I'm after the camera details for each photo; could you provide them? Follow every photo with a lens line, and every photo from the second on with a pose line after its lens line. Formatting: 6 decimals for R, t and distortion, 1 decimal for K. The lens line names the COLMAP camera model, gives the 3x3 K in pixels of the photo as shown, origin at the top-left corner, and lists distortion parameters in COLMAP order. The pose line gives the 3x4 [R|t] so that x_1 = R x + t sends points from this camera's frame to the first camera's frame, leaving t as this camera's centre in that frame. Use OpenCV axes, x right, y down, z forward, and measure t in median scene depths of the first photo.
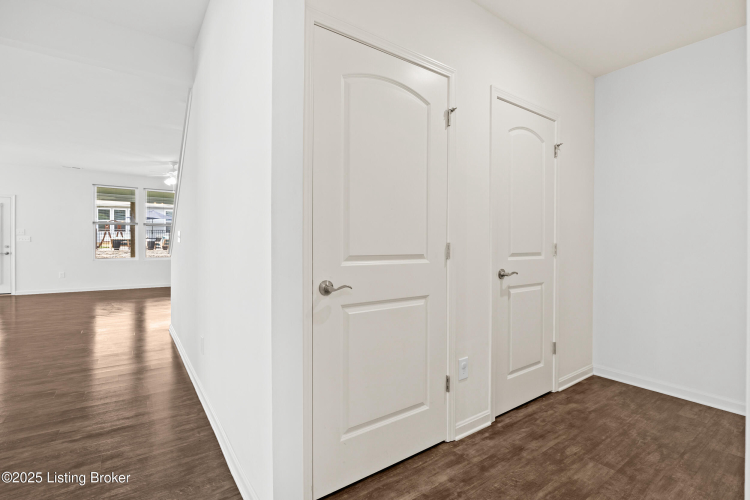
lens RADIAL K [[372.3, 0, 374.7], [0, 372.3, 245.5], [0, 0, 1]] dist [0.005798, 0.000752]
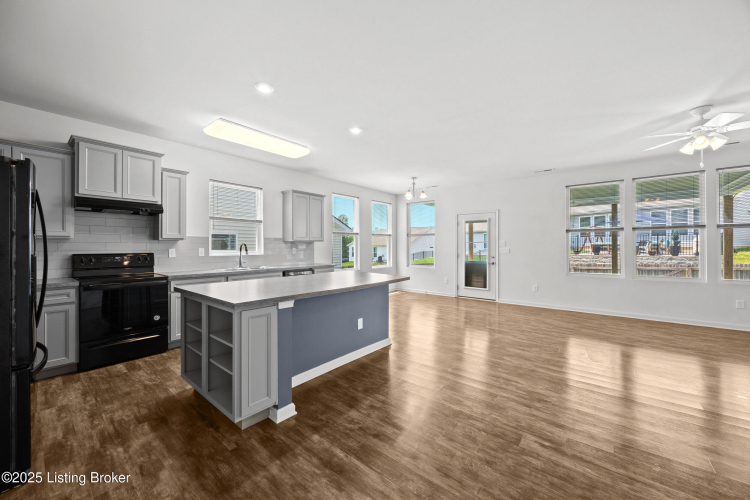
lens RADIAL K [[287.0, 0, 379.0], [0, 287.0, 245.7], [0, 0, 1]] dist [0.002016, 0.000167]
pose [[0.309196, -0.002847, -0.950994, -0.184015], [0.002587, 0.999994, -0.002152, -0.019942], [0.950995, -0.001795, 0.309202, 0.275657]]
